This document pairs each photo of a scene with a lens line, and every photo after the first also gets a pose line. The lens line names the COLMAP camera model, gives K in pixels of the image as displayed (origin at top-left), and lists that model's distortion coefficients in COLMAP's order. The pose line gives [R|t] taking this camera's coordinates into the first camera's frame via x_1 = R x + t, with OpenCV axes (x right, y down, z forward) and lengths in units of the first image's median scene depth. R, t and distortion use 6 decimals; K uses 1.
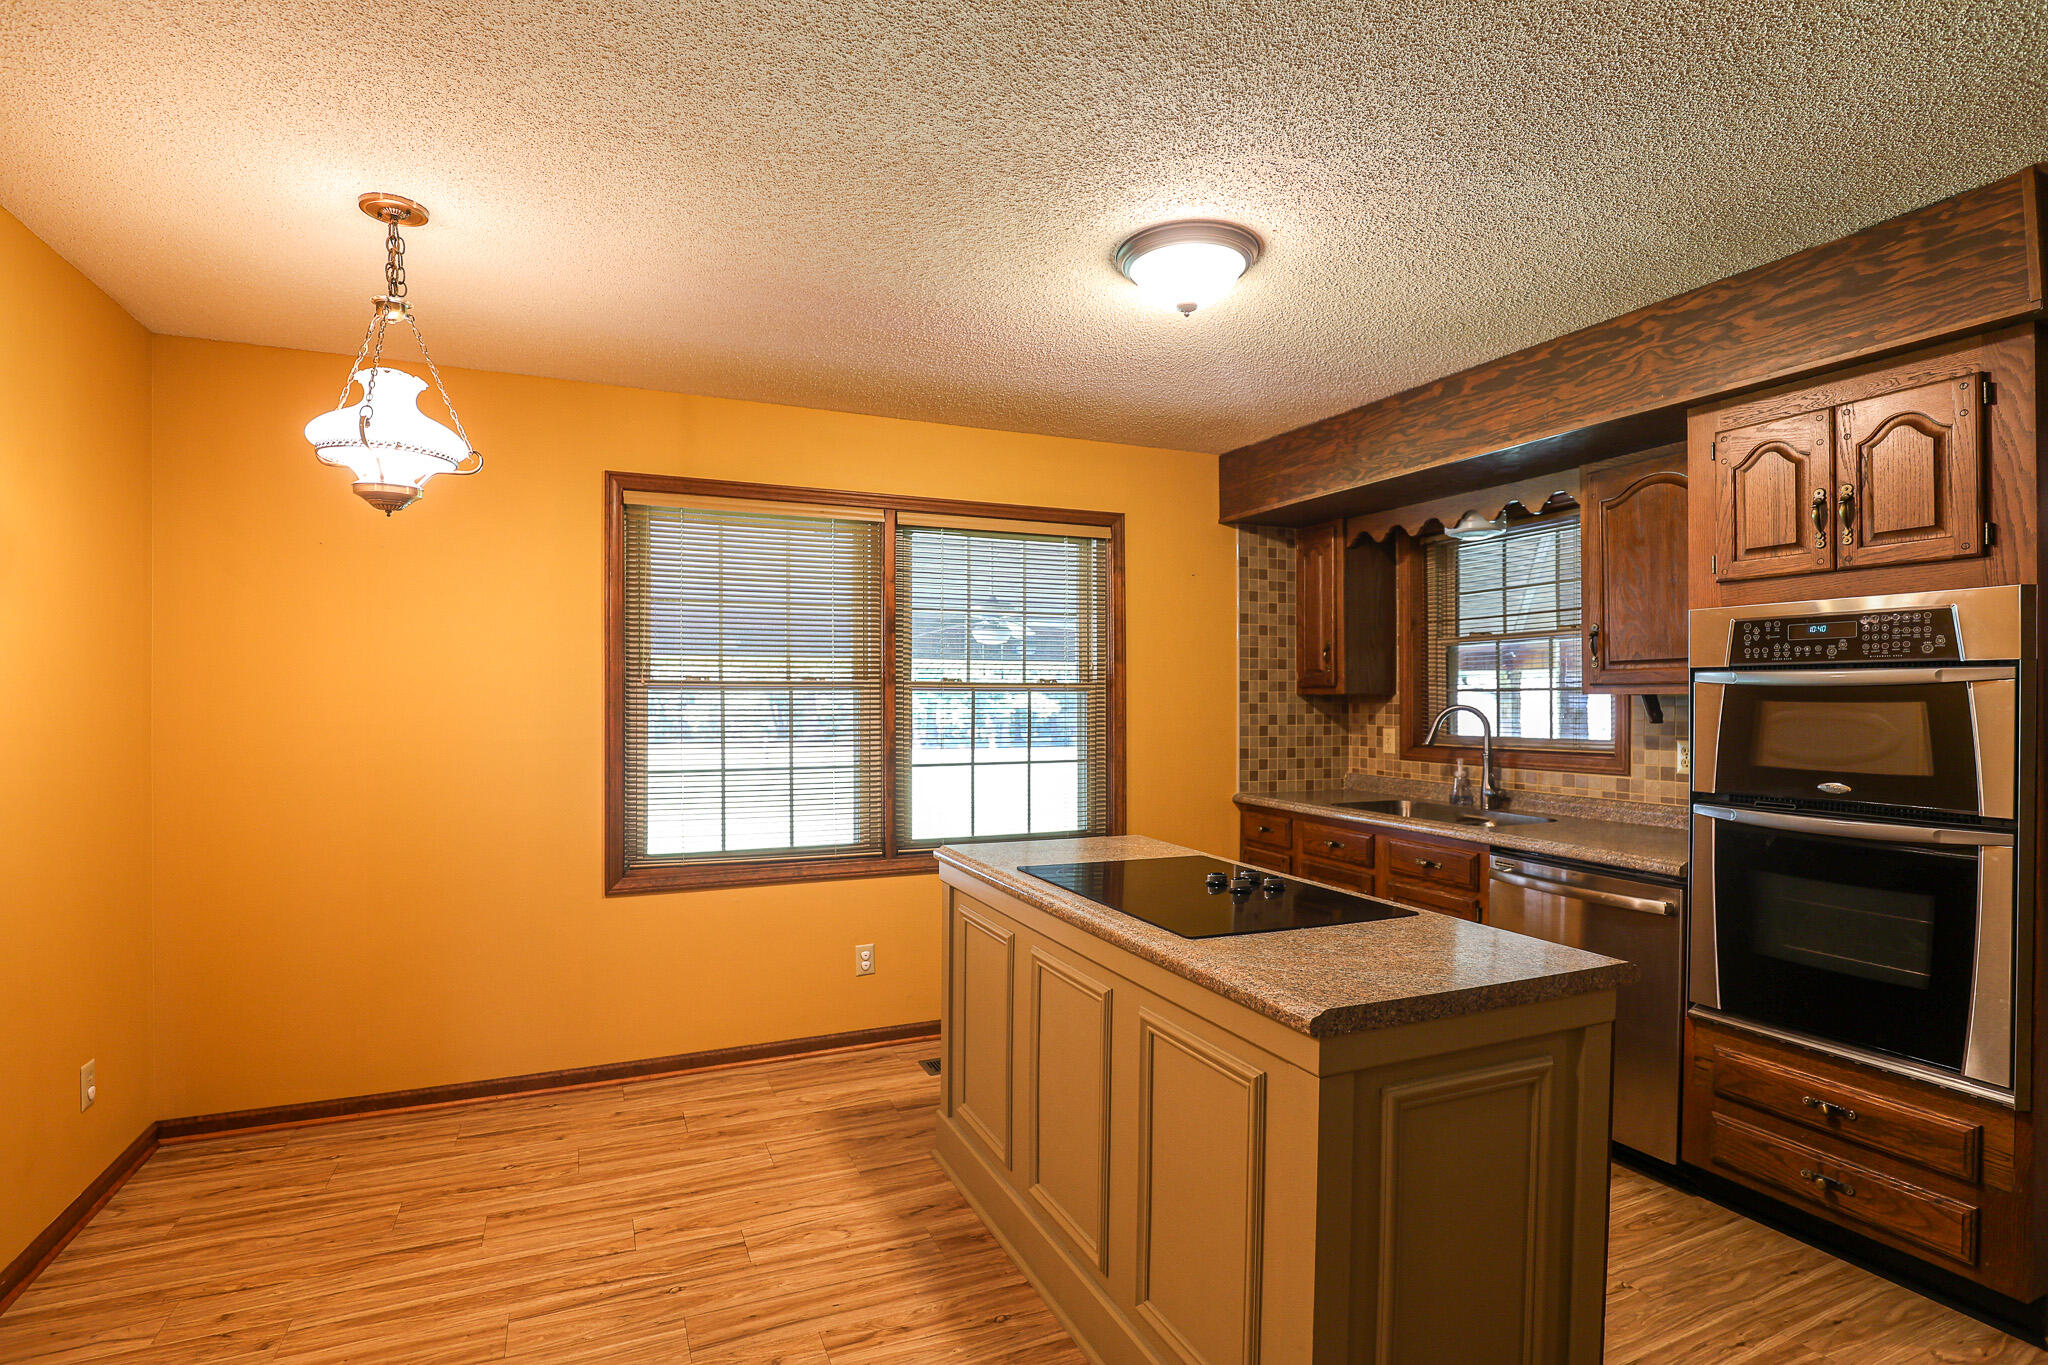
lens RADIAL K [[948.7, 0, 944.7], [0, 948.7, 681.7], [0, 0, 1]] dist [-0.043123, 0.006935]
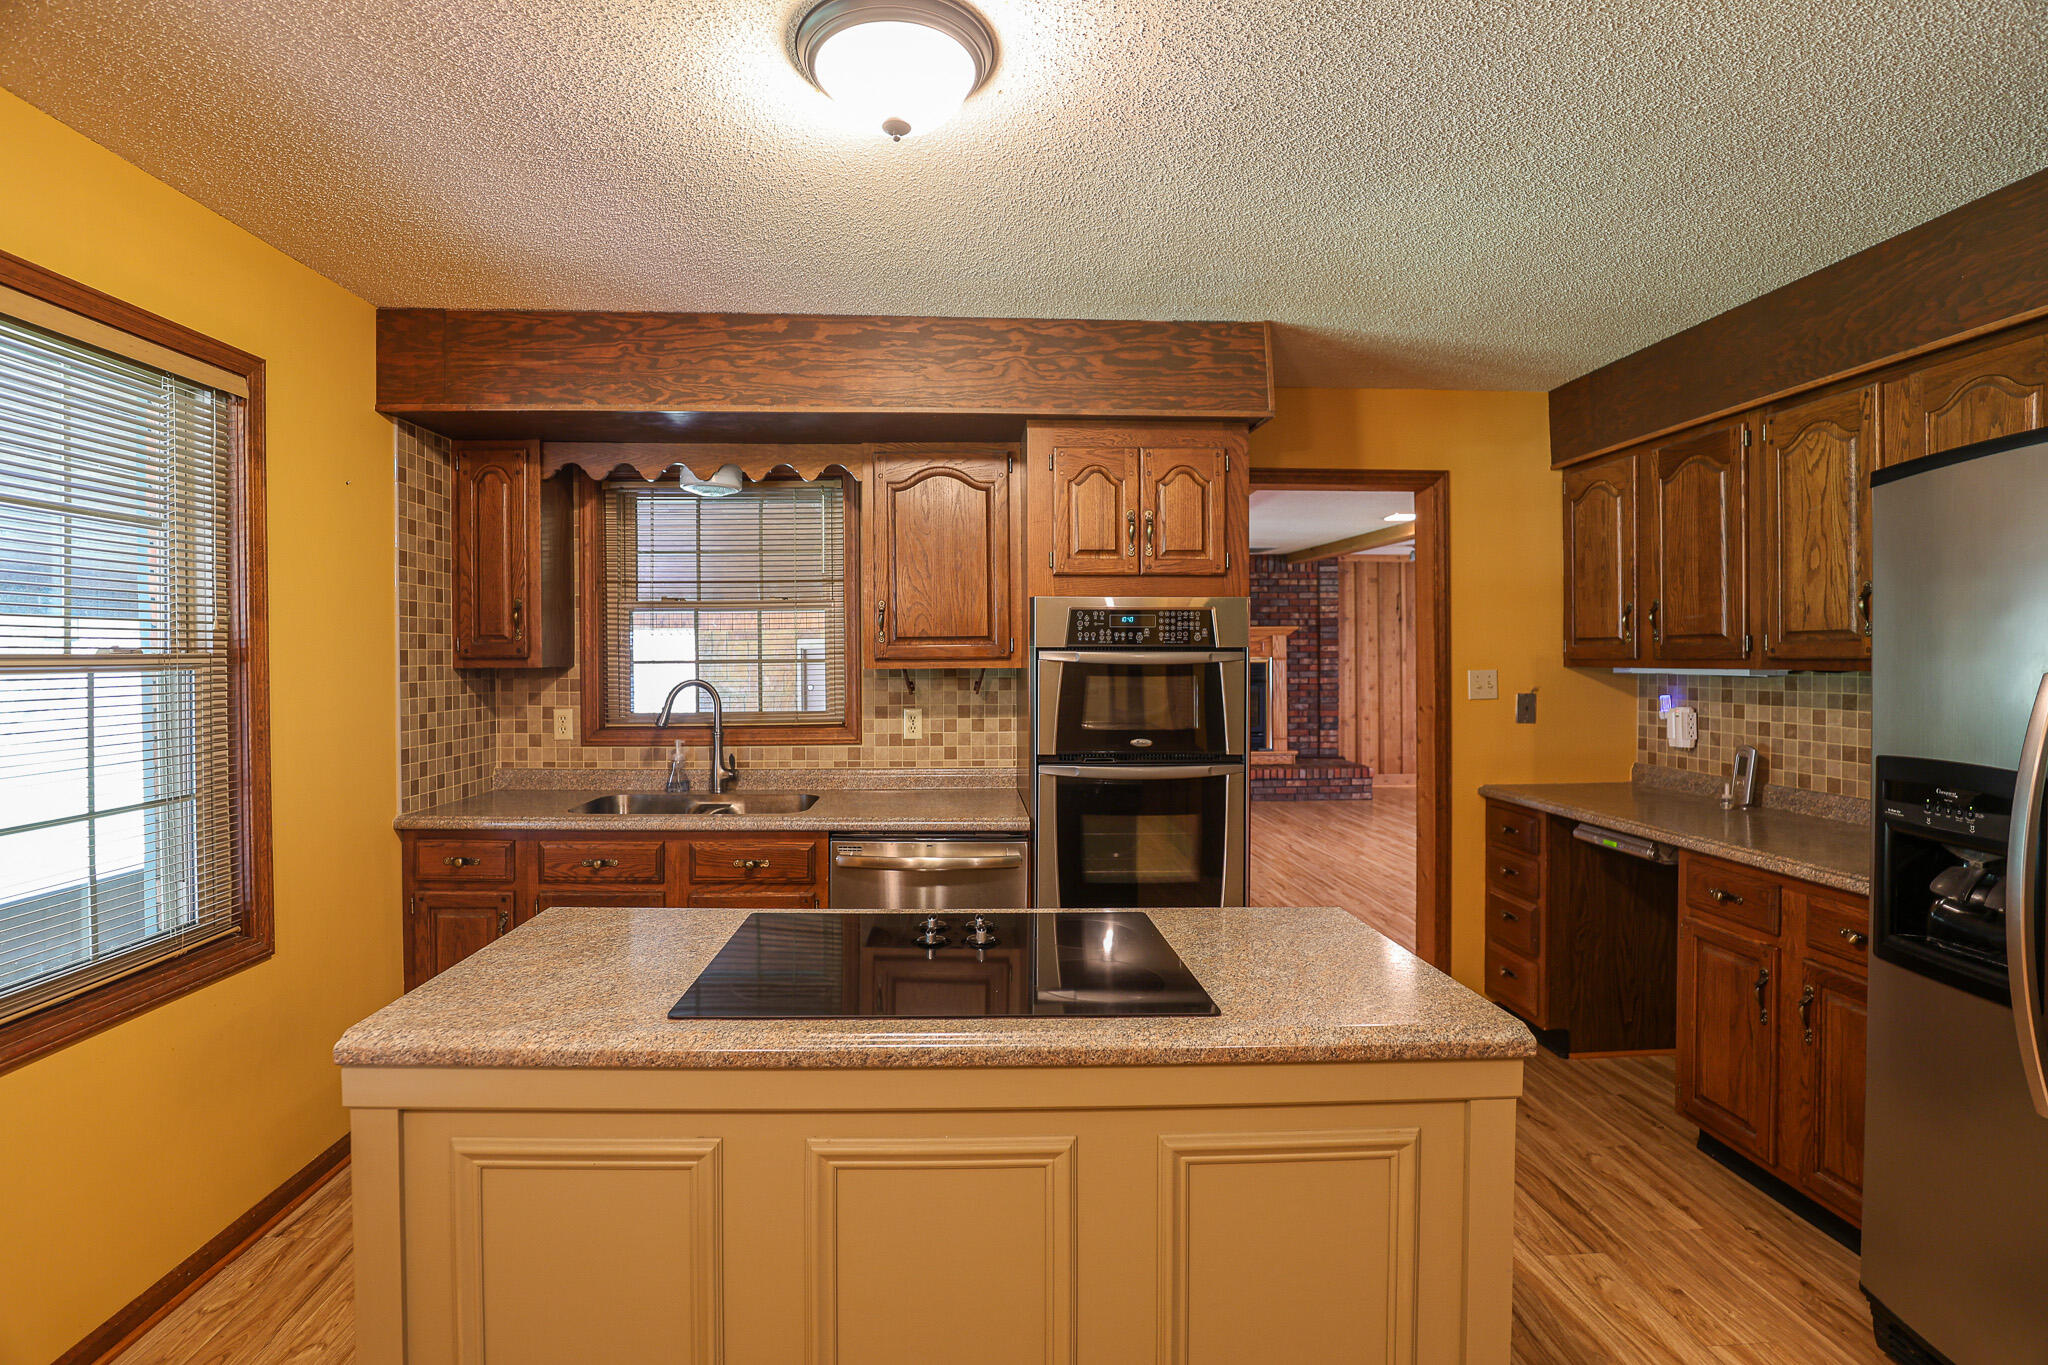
lens RADIAL K [[1006.8, 0, 922.8], [0, 1006.8, 656.3], [0, 0, 1]] dist [-0.034827, 0.000327]
pose [[0.332934, -0.004573, 0.942939, -0.311144], [-0.012755, 0.999875, 0.009353, -0.010226], [-0.942864, -0.015141, 0.332834, 0.535662]]
